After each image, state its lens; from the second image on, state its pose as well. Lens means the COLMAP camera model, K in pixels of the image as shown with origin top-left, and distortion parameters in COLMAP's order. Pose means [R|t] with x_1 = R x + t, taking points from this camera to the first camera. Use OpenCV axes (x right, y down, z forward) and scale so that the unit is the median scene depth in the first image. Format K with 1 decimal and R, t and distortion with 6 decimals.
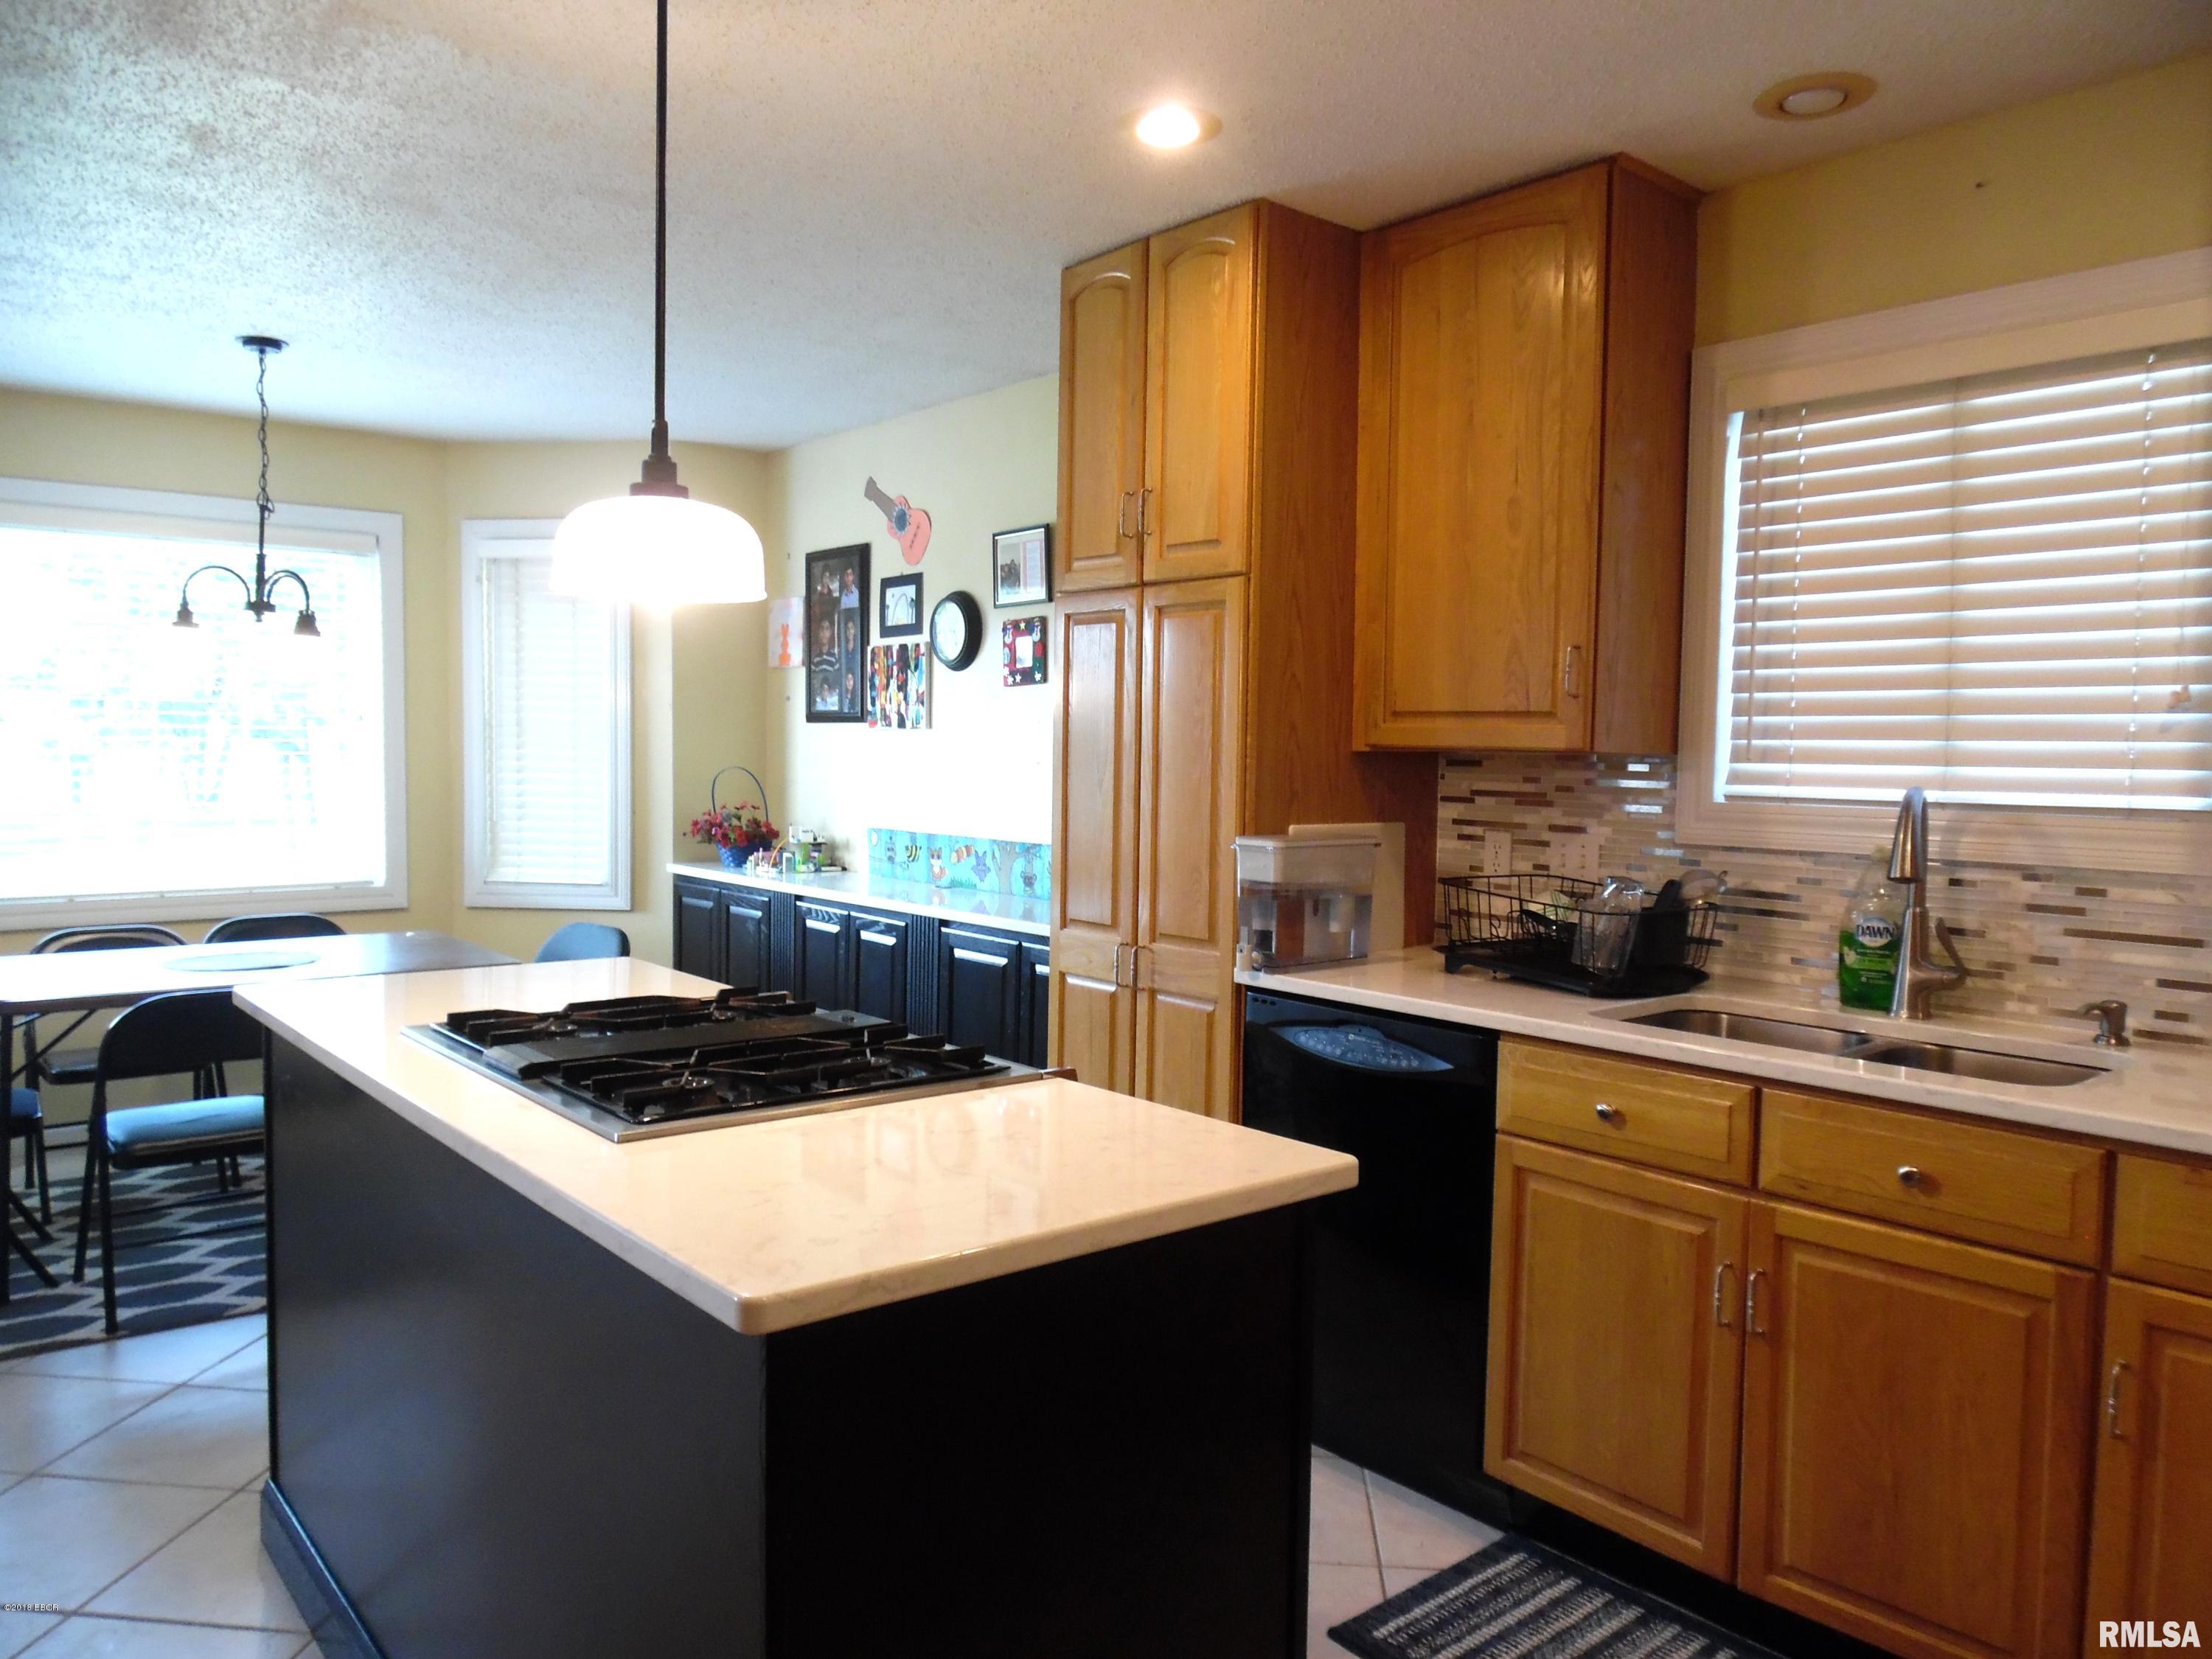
lens RADIAL K [[1554.4, 0, 1103.8], [0, 1554.4, 834.7], [0, 0, 1]] dist [-0.011937, 0.004848]
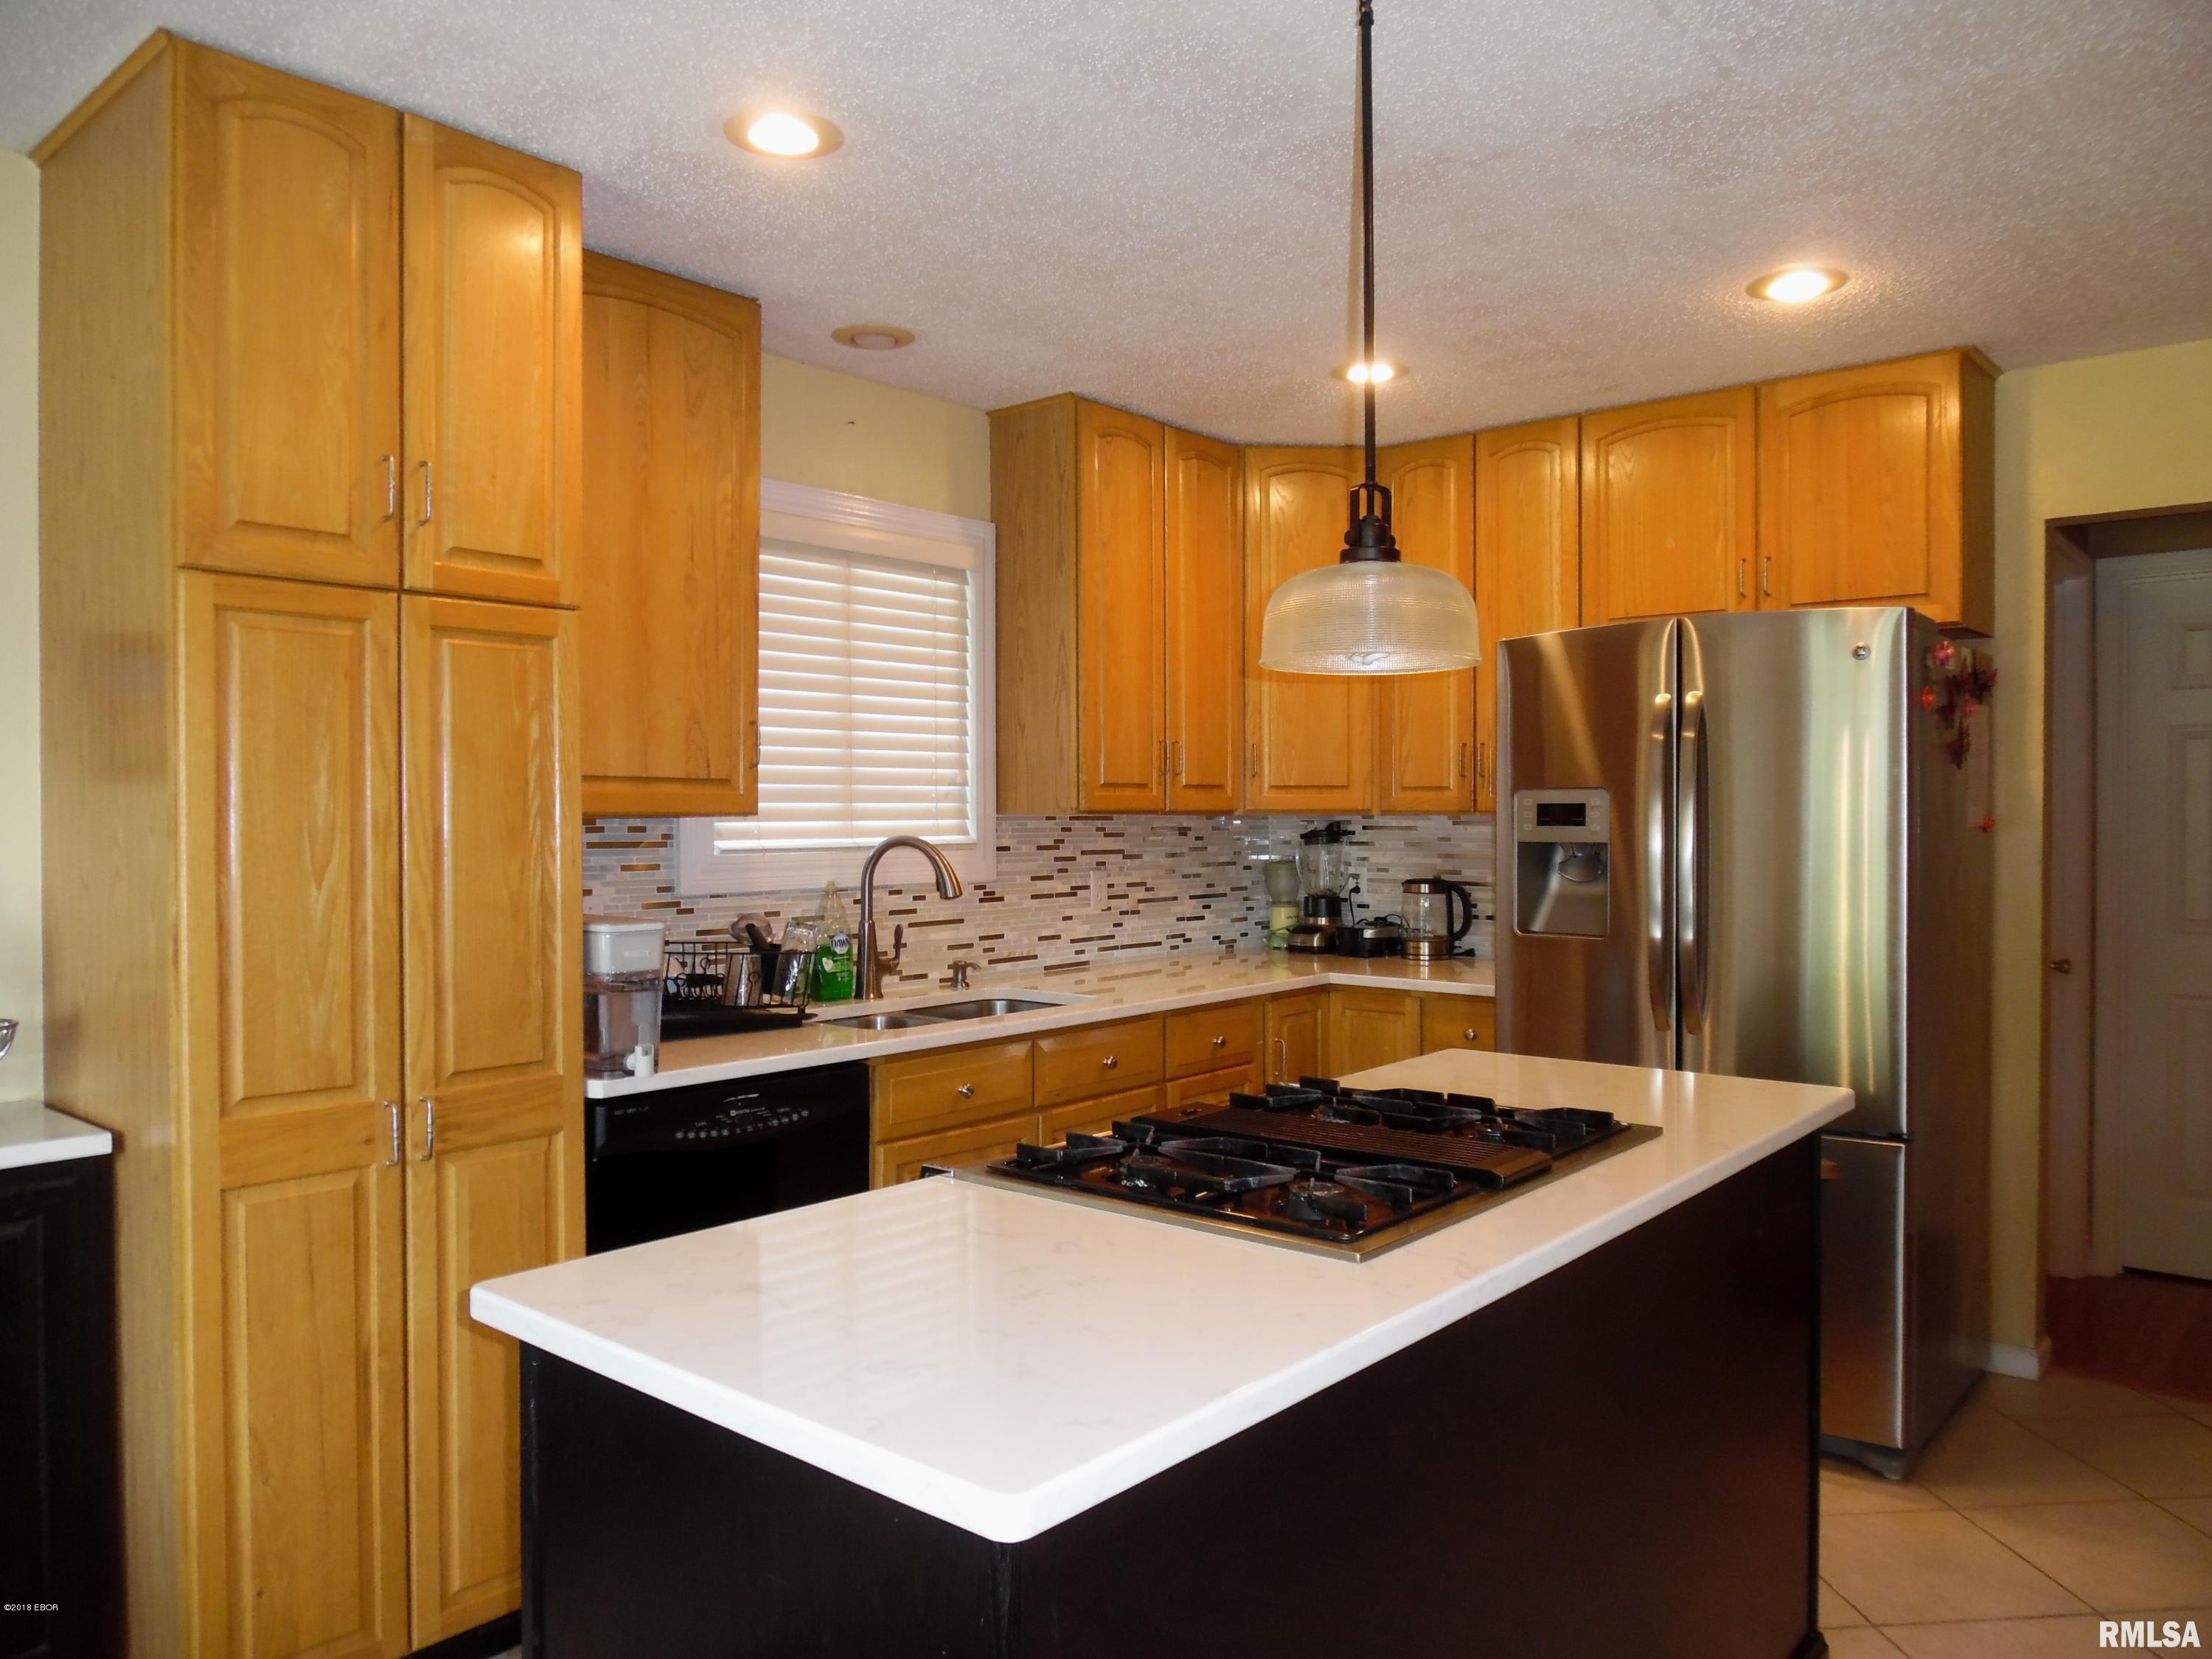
lens RADIAL K [[1554.4, 0, 1103.4], [0, 1554.4, 824.5], [0, 0, 1]] dist [-0.011937, 0.004848]
pose [[-0.160827, -0.022297, 0.986731, -0.818104], [0.056594, 0.997892, 0.031773, -0.066366], [-0.985359, 0.060953, -0.159226, 0.903401]]
